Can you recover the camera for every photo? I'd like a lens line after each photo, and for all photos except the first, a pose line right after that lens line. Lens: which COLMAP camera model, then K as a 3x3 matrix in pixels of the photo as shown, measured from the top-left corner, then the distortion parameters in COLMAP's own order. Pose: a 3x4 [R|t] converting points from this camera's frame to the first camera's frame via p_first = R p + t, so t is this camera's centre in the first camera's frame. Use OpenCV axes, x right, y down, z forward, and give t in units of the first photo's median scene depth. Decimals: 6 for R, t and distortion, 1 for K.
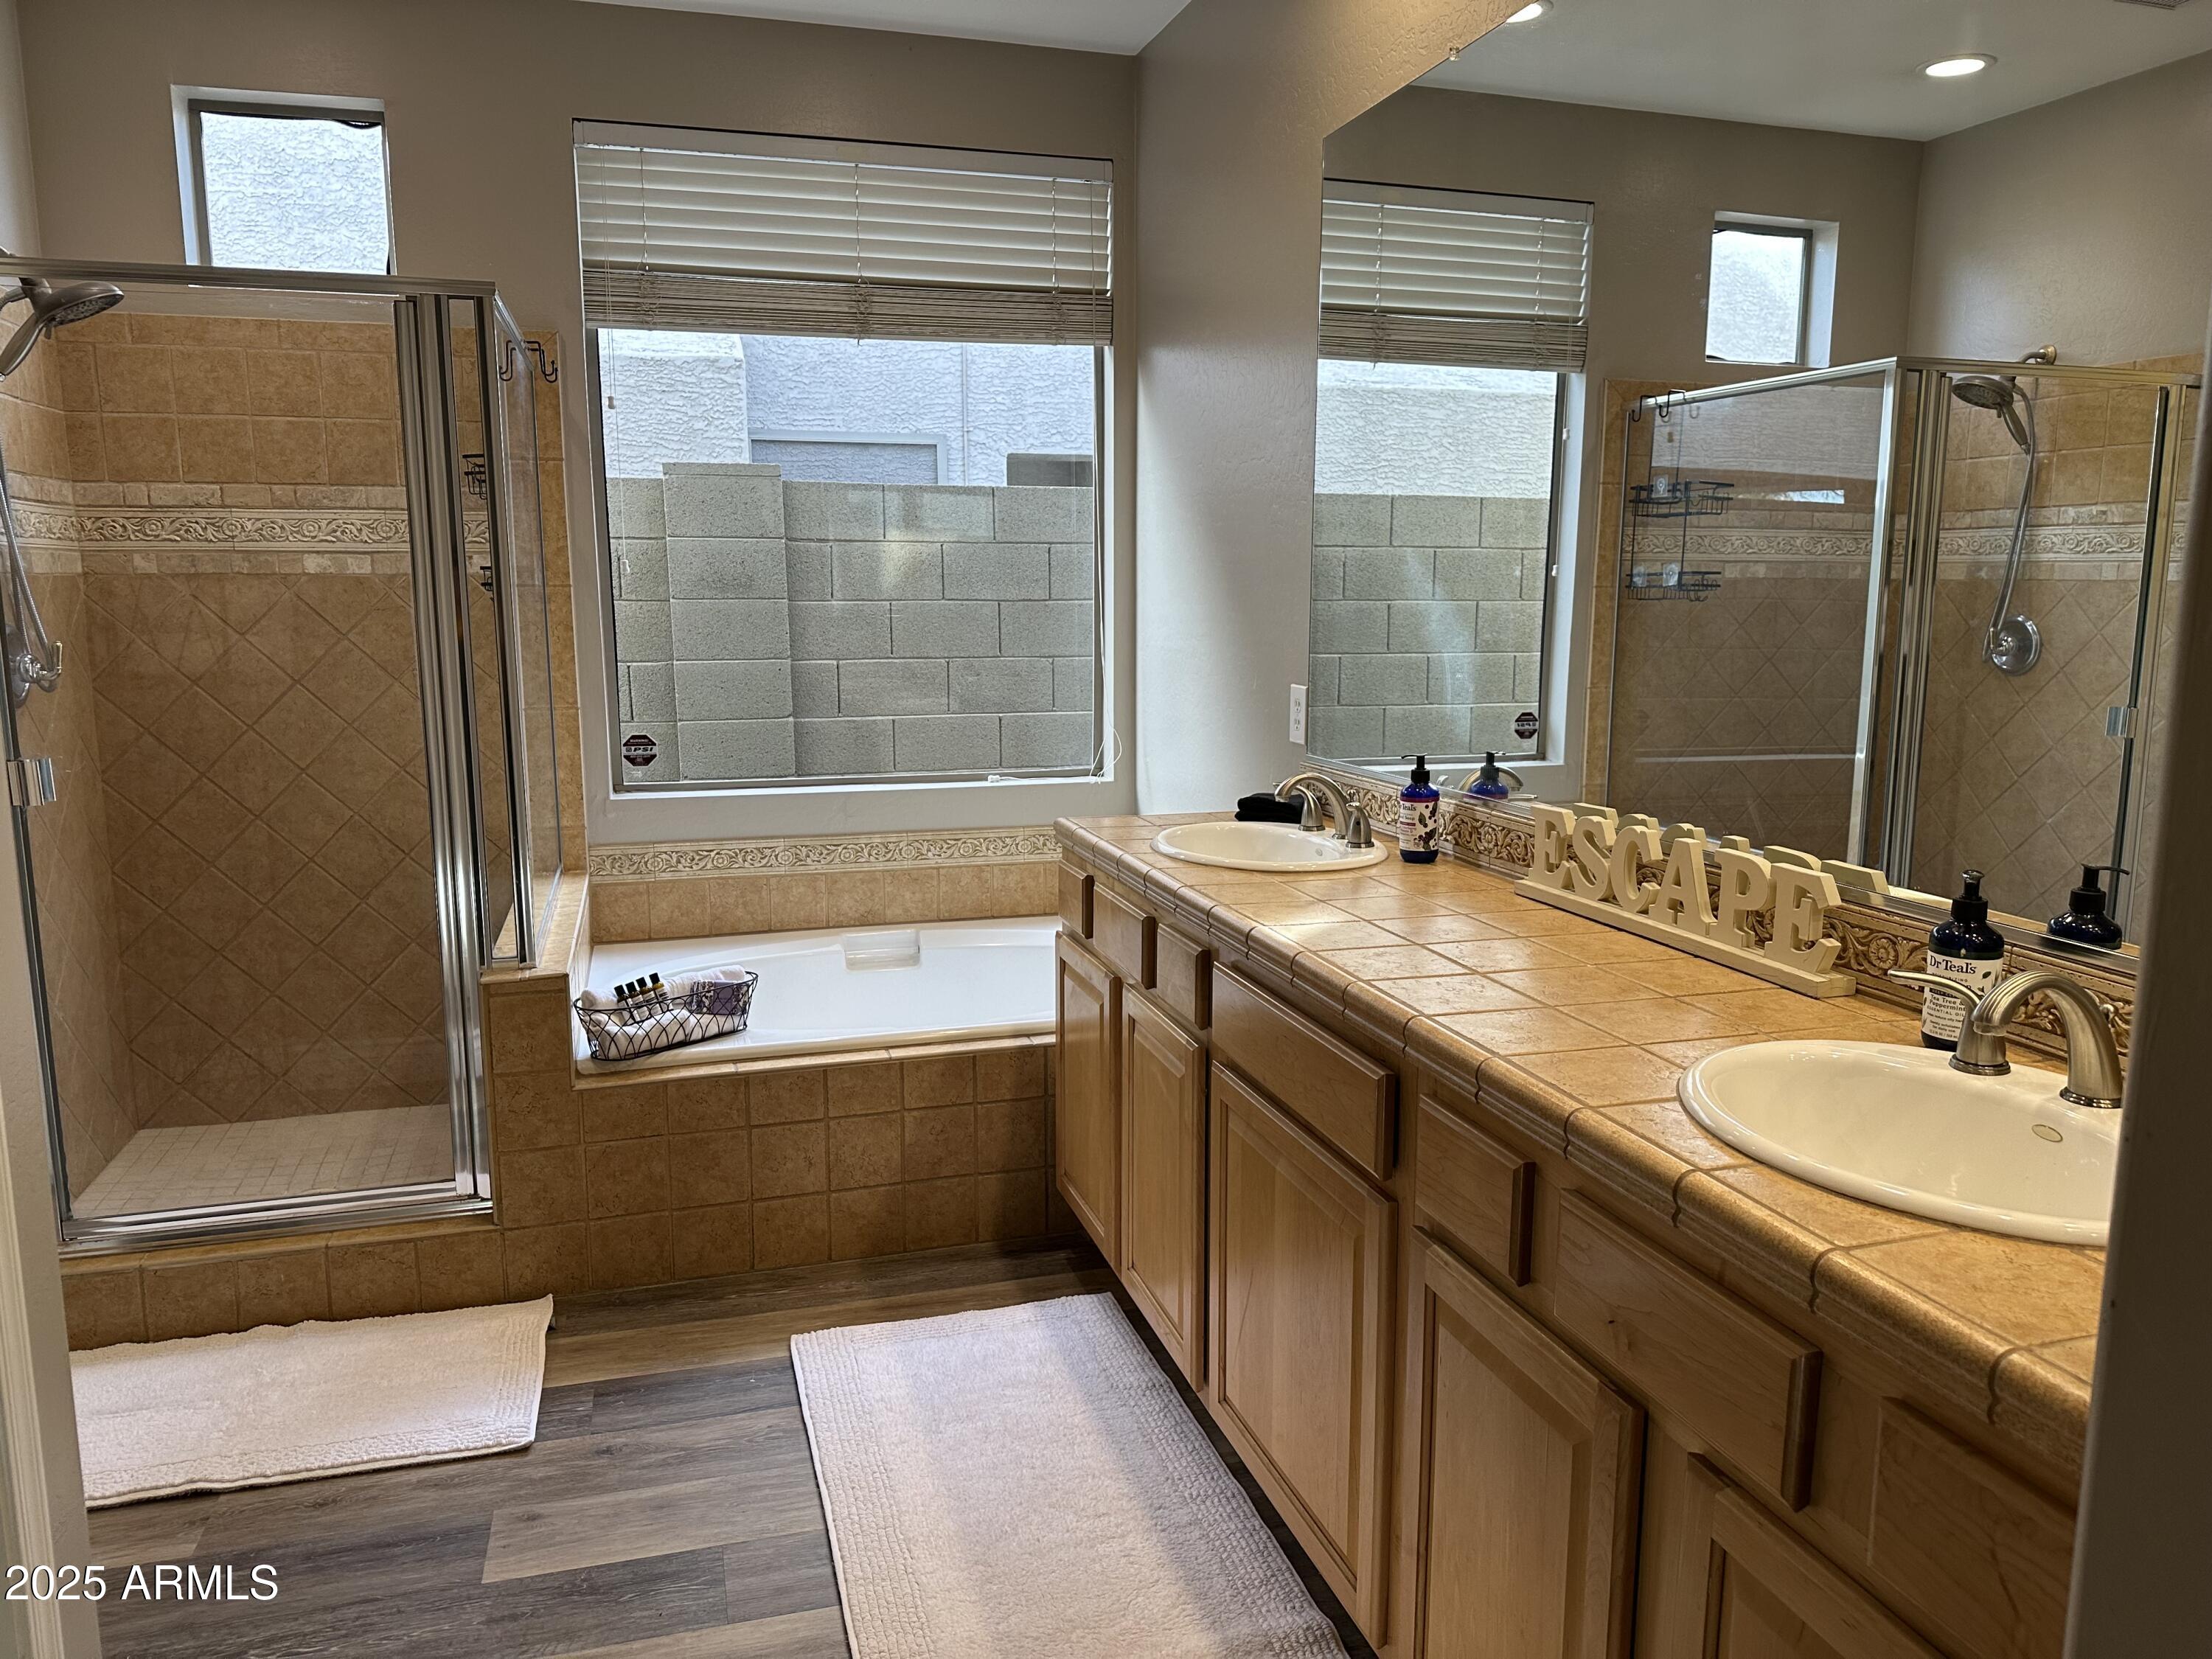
lens RADIAL K [[1563.1, 0, 1108.1], [0, 1563.1, 829.9], [0, 0, 1]] dist [0.120412, -0.198403]
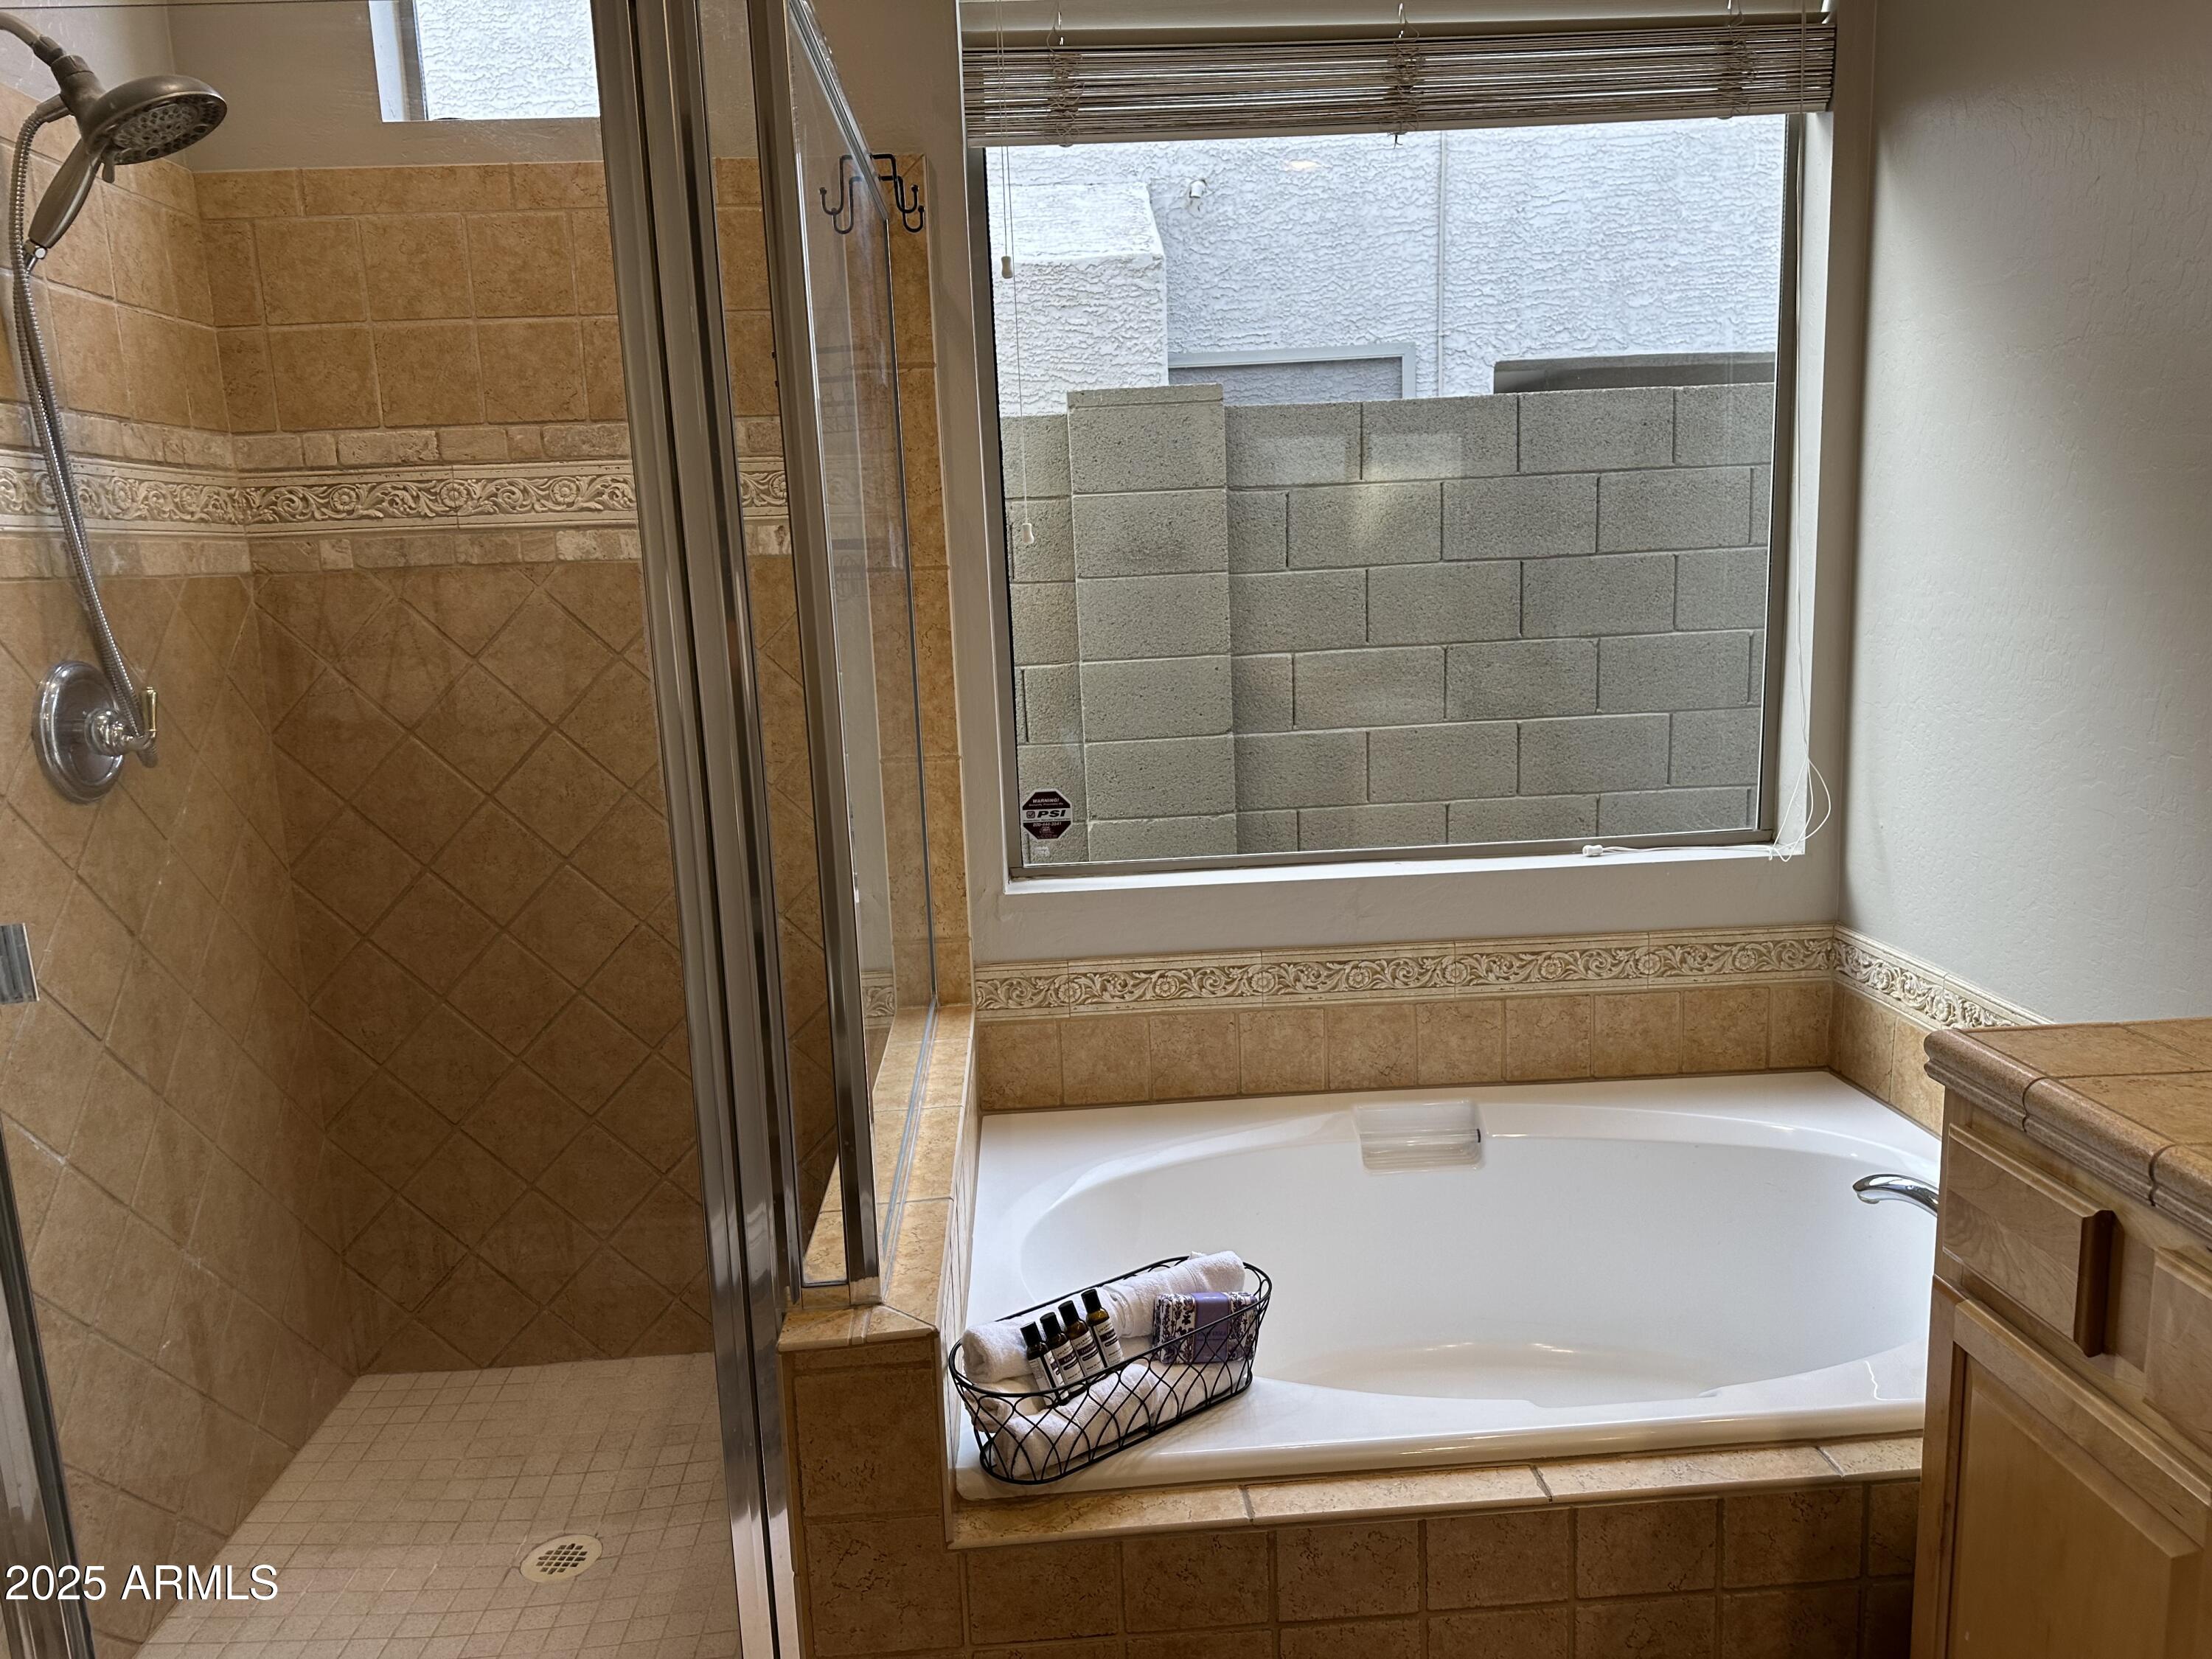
lens RADIAL K [[1570.5, 0, 1111.3], [0, 1570.5, 833.3], [0, 0, 1]] dist [0.153944, -0.309275]
pose [[0.973880, 0.003583, -0.227035, -0.135159], [0.001905, 0.999711, 0.023948, -0.064574], [0.227055, -0.023755, 0.973592, 0.409101]]
